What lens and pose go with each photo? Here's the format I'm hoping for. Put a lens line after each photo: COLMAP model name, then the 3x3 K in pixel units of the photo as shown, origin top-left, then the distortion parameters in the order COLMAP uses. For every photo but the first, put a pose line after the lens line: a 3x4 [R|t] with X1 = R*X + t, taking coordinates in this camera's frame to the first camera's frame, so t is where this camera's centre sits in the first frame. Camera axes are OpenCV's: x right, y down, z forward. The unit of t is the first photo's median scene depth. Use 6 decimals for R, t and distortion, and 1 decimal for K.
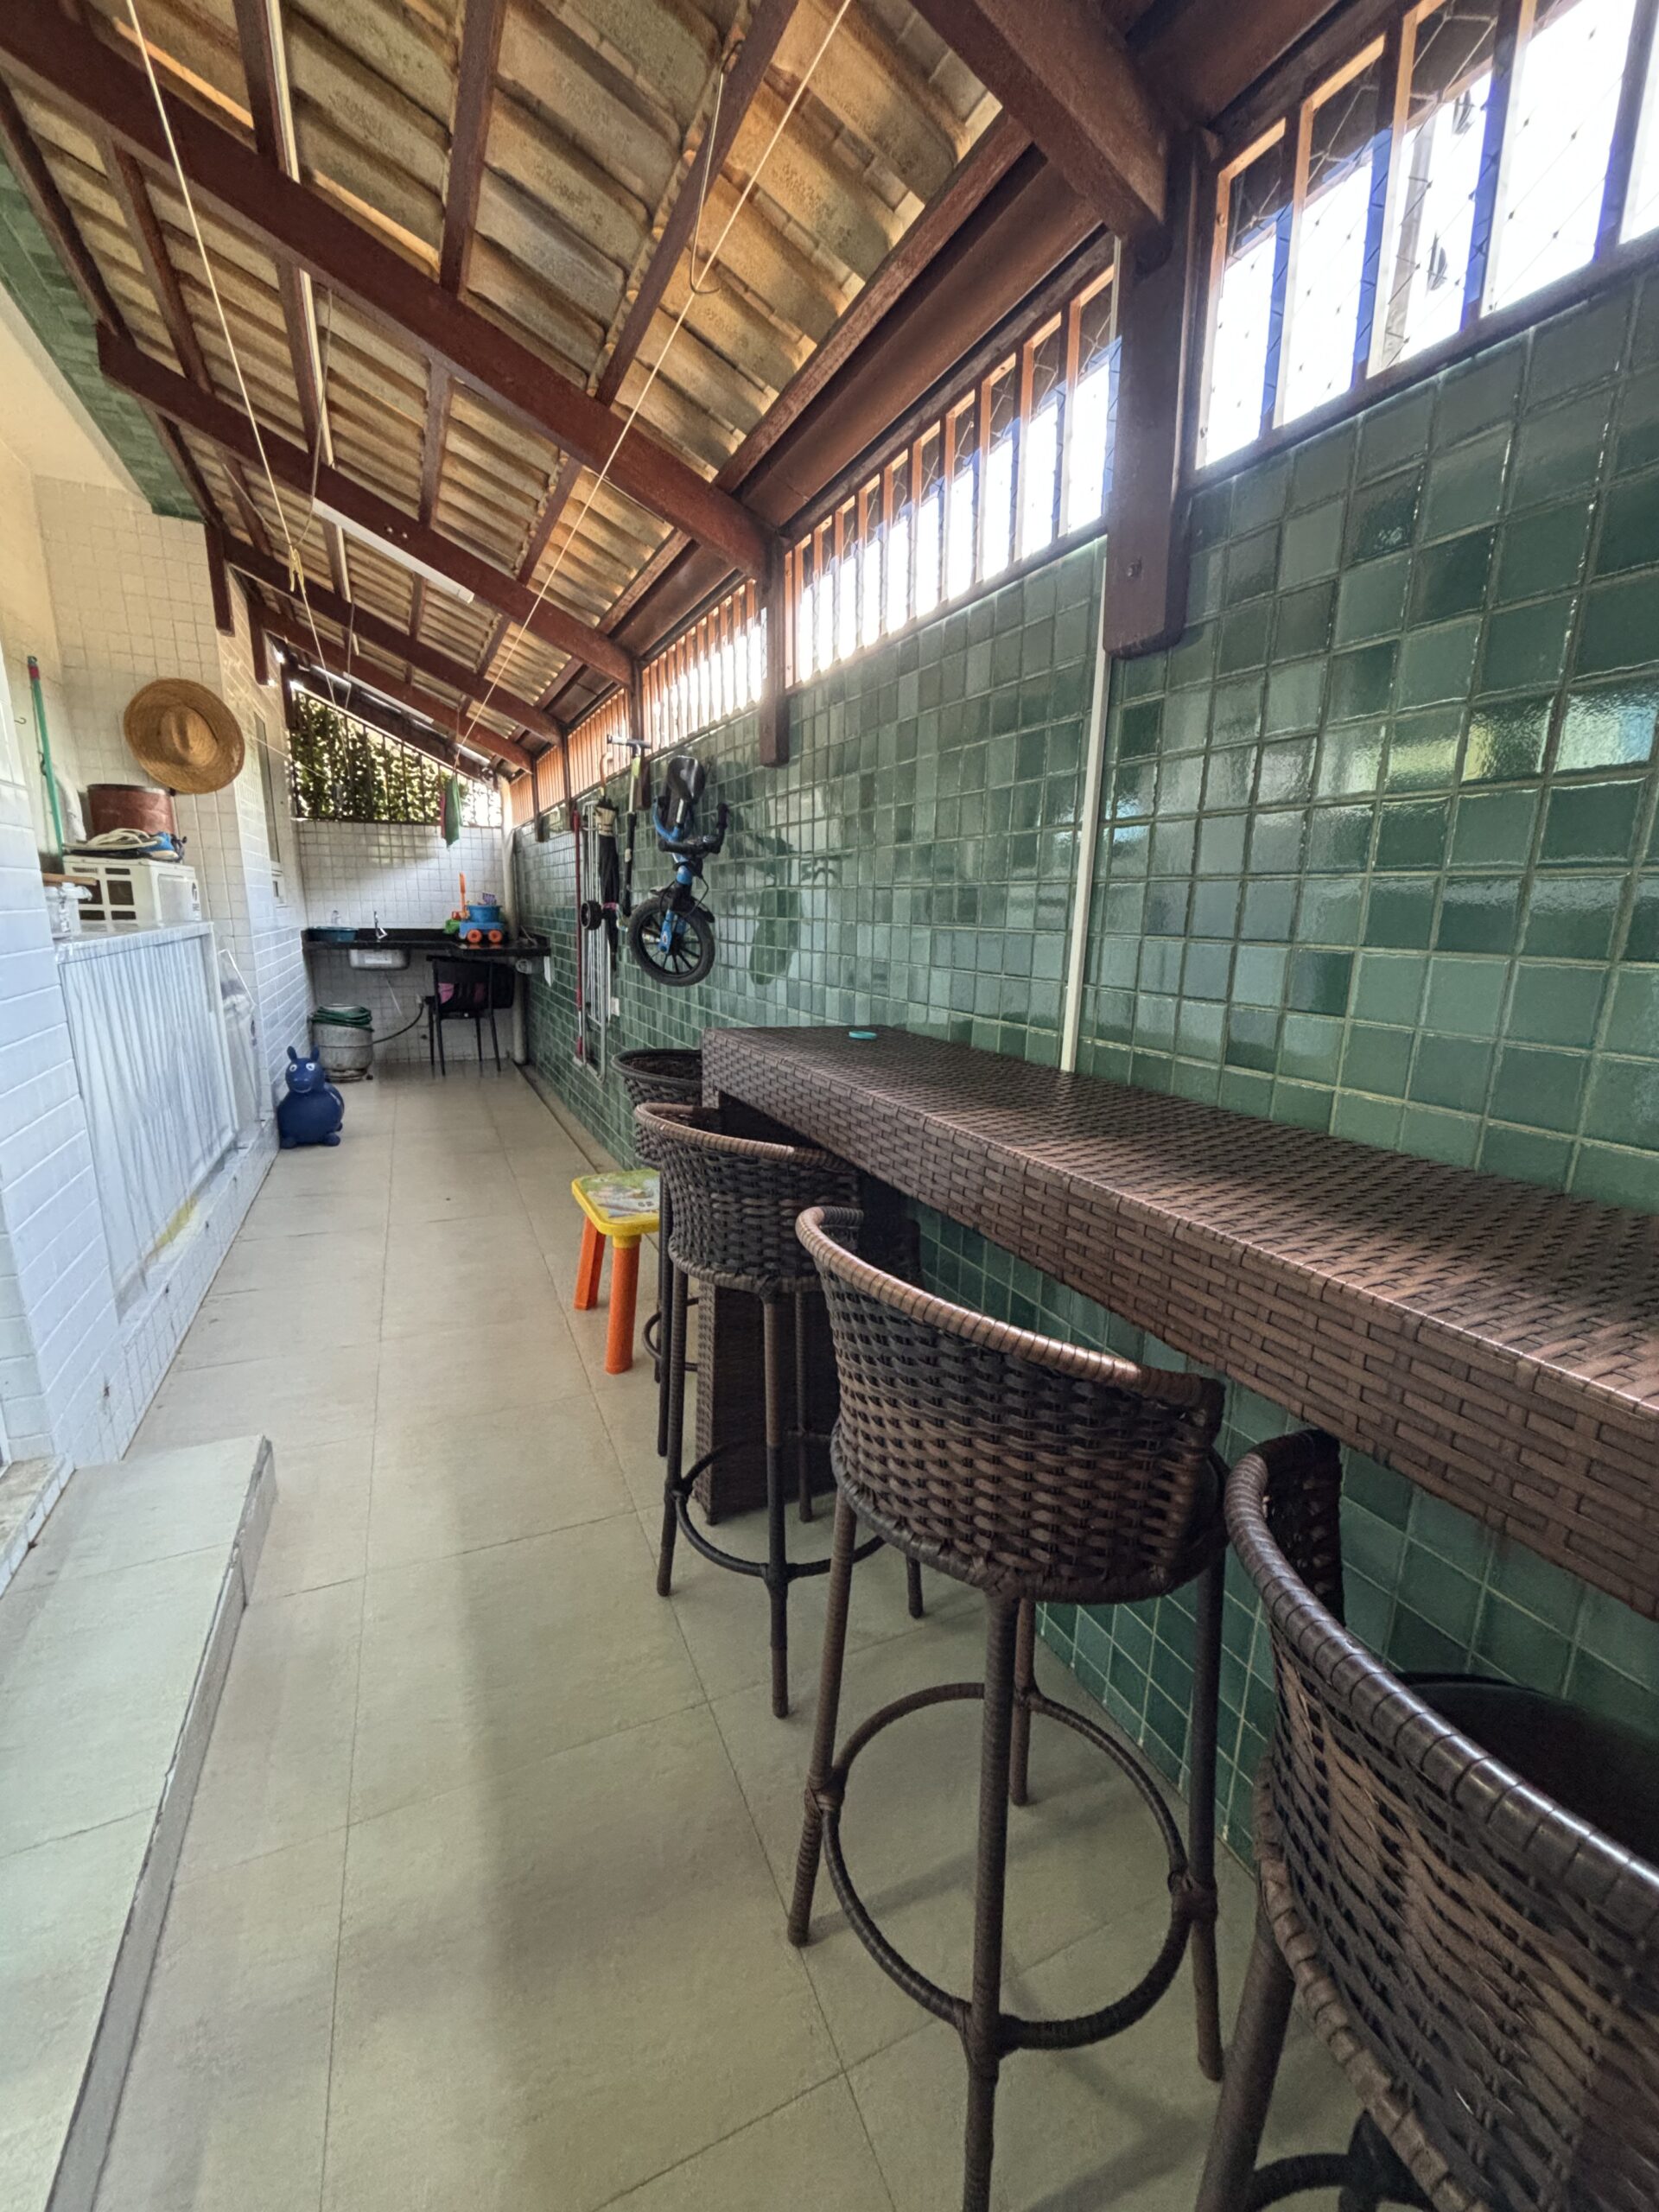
lens RADIAL K [[893.0, 0, 832.8], [0, 893.0, 1108.6], [0, 0, 1]] dist [-0.011229, 0.001672]
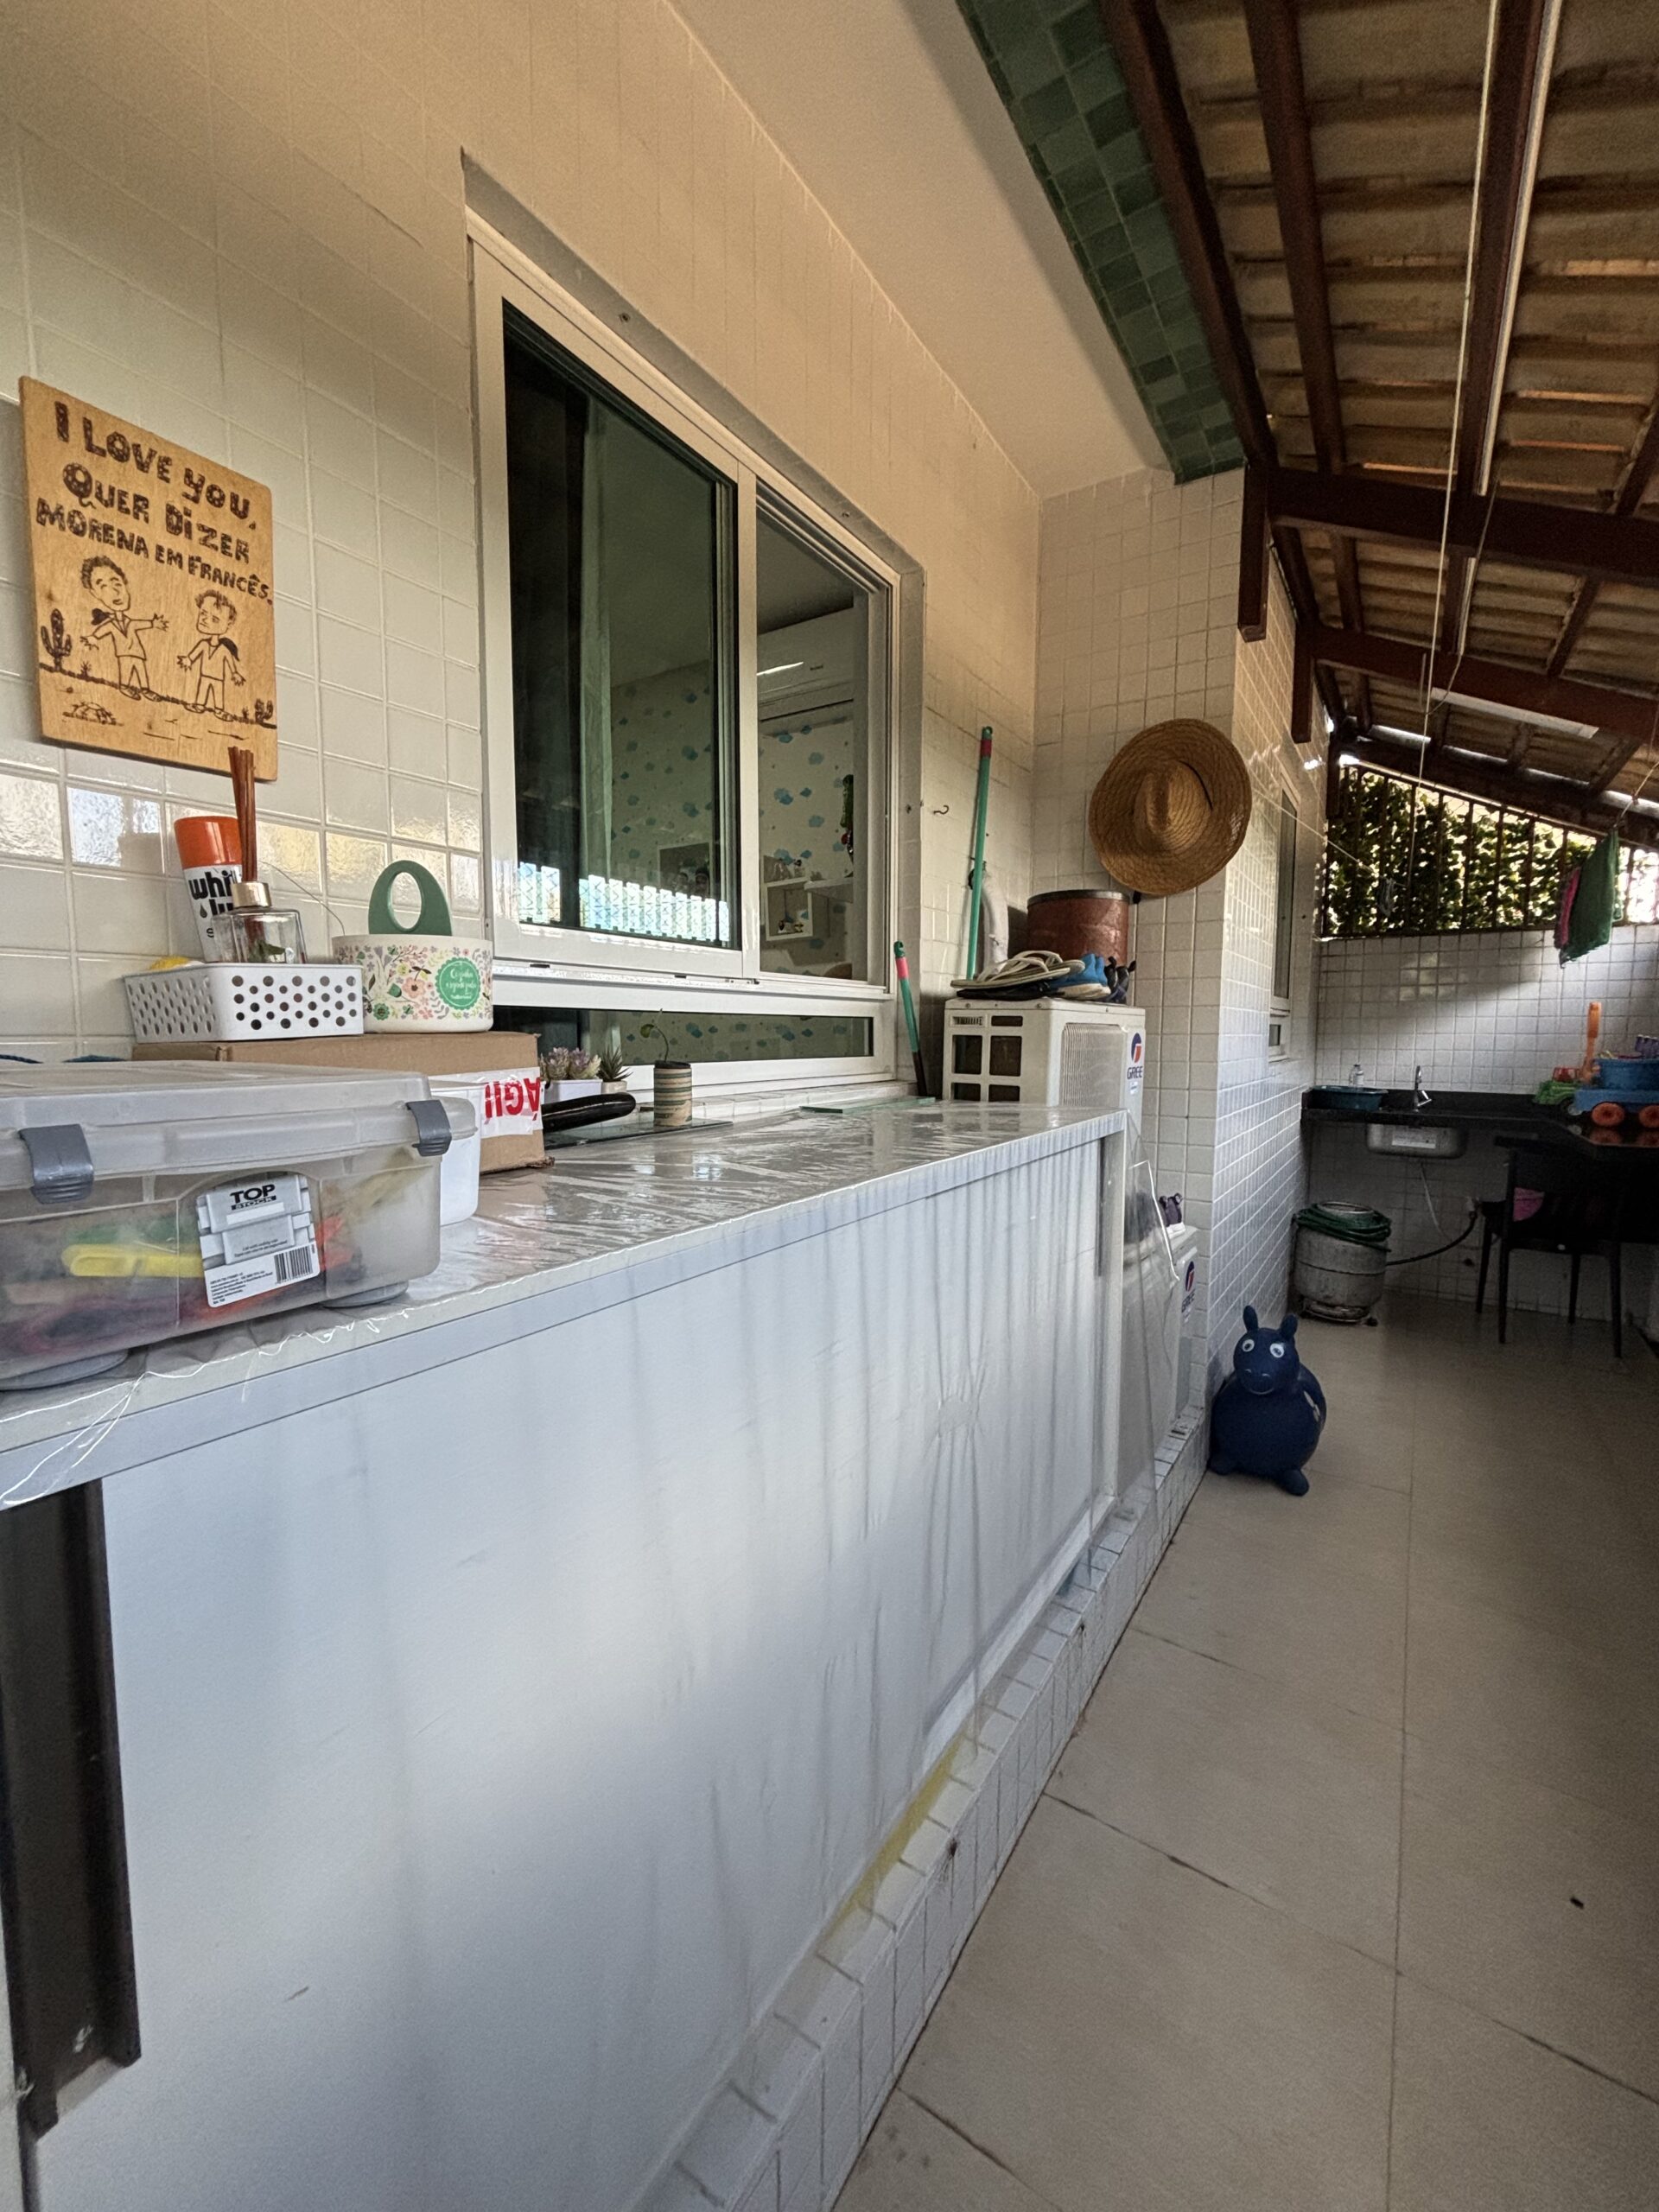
lens RADIAL K [[893.0, 0, 829.4], [0, 893.0, 1104.8], [0, 0, 1]] dist [-0.011229, 0.001672]
pose [[0.520418, 0.054951, -0.852142, -0.188471], [-0.184531, 0.981584, -0.049398, -0.084967], [0.833735, 0.182954, 0.520974, 0.316663]]
